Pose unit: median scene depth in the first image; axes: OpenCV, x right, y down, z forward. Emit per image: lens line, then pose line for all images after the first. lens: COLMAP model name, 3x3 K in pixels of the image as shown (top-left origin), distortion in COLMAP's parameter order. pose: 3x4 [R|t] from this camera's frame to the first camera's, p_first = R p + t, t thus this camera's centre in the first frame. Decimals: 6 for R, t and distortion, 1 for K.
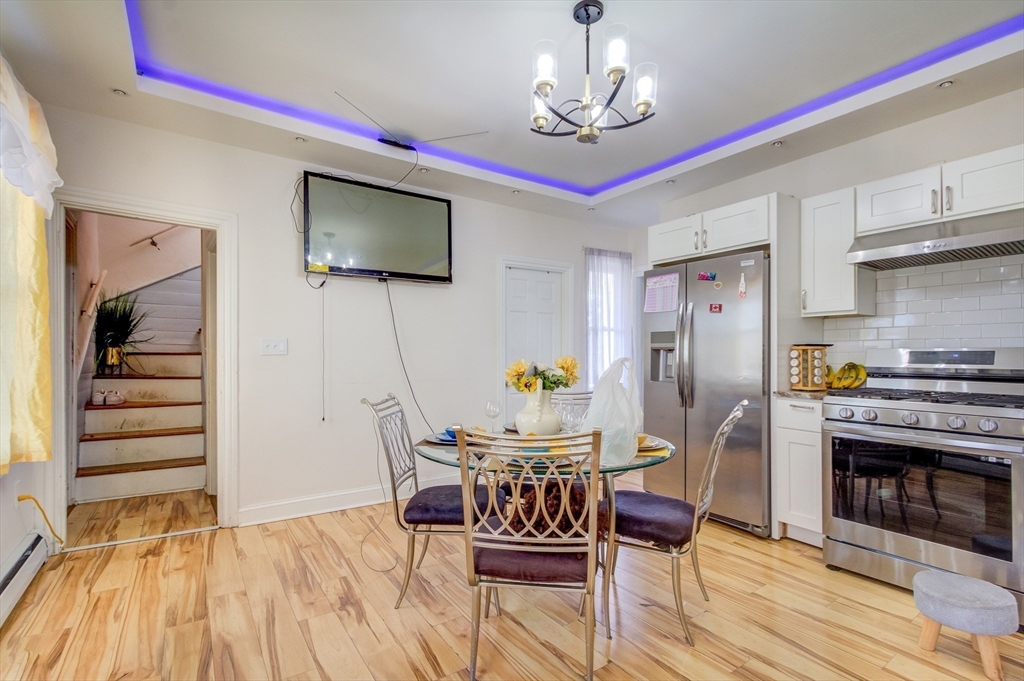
lens RADIAL K [[471.2, 0, 512.0], [0, 471.2, 340.5], [0, 0, 1]] dist [-0.000406, -0.000101]
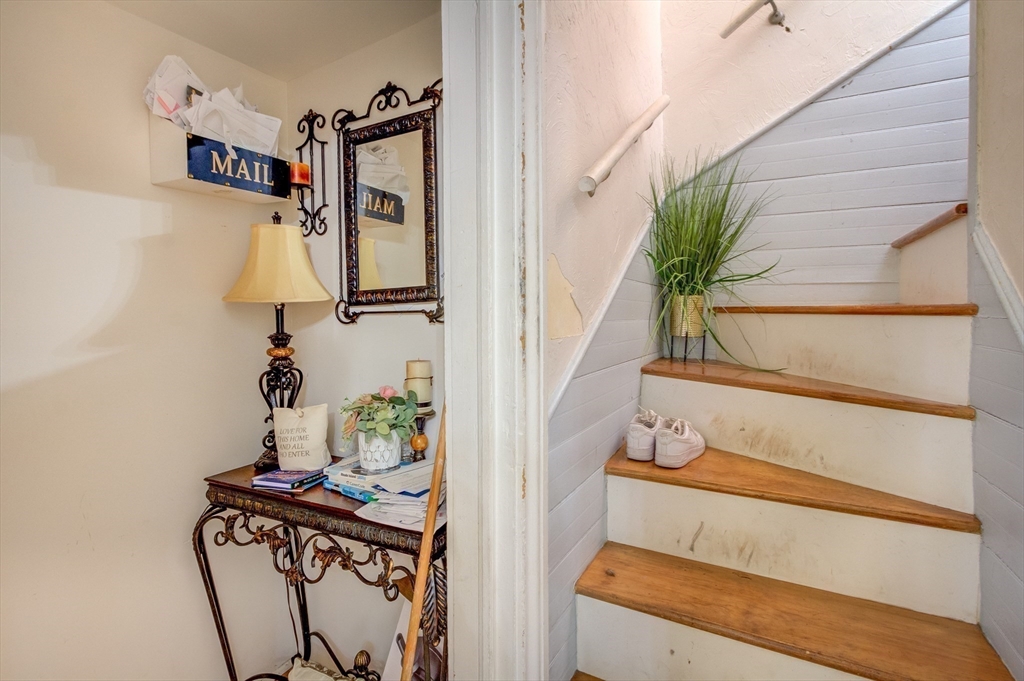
lens RADIAL K [[496.1, 0, 512.0], [0, 496.1, 340.5], [0, 0, 1]] dist [-0.002143, -0.000178]
pose [[0.455501, 0.048789, -0.888897, -0.519825], [0.026928, 0.997285, 0.068537, 0.019851], [0.889828, -0.055155, 0.452951, 0.653758]]
